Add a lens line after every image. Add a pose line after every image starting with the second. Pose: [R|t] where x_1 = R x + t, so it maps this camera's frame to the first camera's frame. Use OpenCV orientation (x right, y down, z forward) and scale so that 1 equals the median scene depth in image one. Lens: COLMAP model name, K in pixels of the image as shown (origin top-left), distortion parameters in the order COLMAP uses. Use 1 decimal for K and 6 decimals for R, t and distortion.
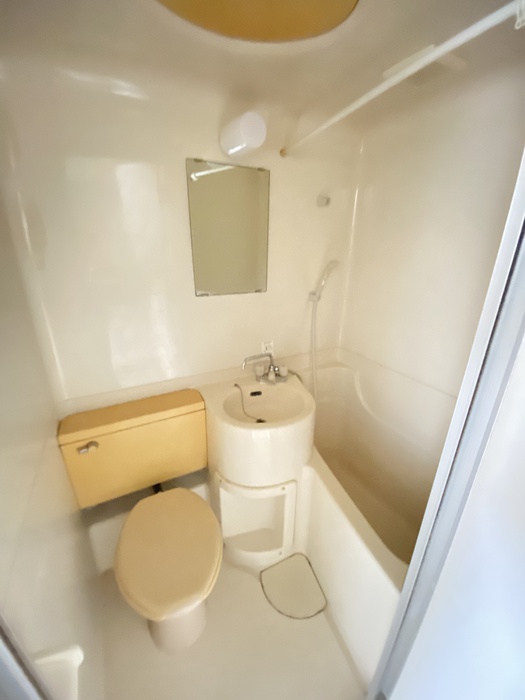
lens RADIAL K [[284.0, 0, 263.5], [0, 284.0, 347.7], [0, 0, 1]] dist [0.021537, -0.019874]
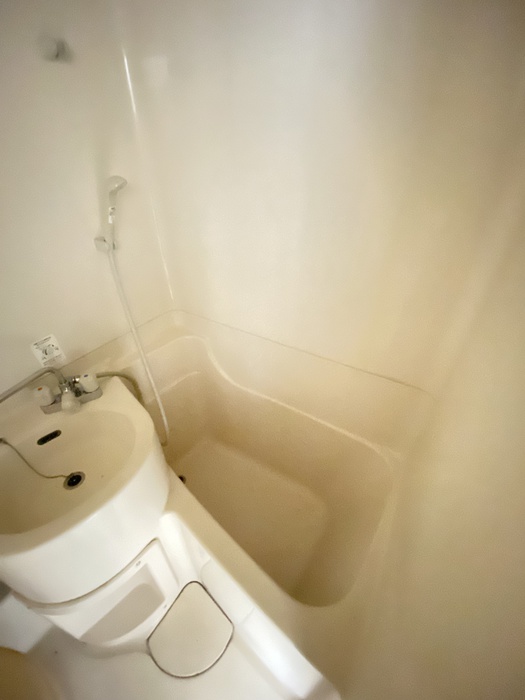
lens RADIAL K [[281.7, 0, 262.5], [0, 281.7, 350.0], [0, 0, 1]] dist [0.006980, -0.014690]
pose [[0.851445, -0.295705, 0.433127, 0.150506], [0.173566, 0.938225, 0.299349, -0.102901], [-0.494890, -0.179703, 0.850171, 0.329761]]
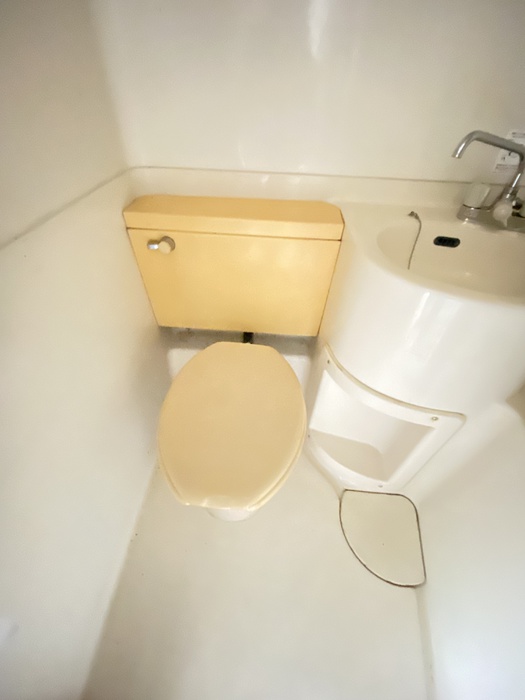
lens RADIAL K [[284.0, 0, 263.5], [0, 284.0, 347.7], [0, 0, 1]] dist [0.021537, -0.019874]
pose [[0.860844, 0.371423, -0.347840, -0.060174], [-0.203001, 0.877466, 0.434562, 0.174255], [0.466624, -0.303479, 0.830761, 0.372268]]
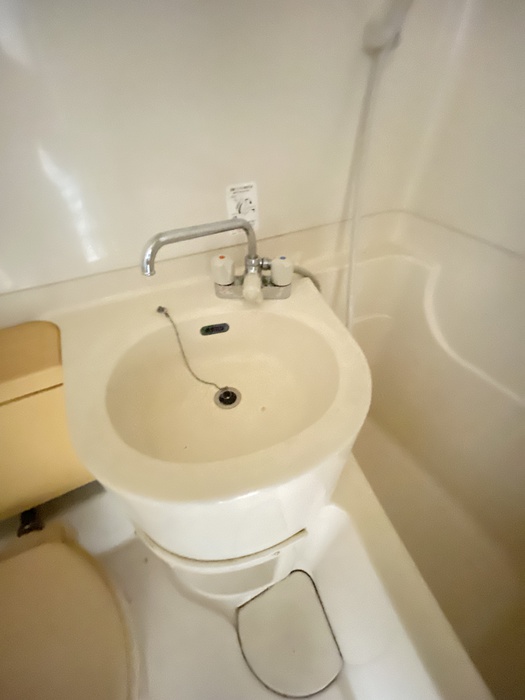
lens RADIAL K [[284.0, 0, 263.5], [0, 284.0, 347.7], [0, 0, 1]] dist [0.021537, -0.019874]
pose [[0.999520, -0.011181, 0.028880, 0.032491], [-0.001493, 0.914059, 0.405578, 0.020135], [-0.030933, -0.405427, 0.913604, 0.615913]]
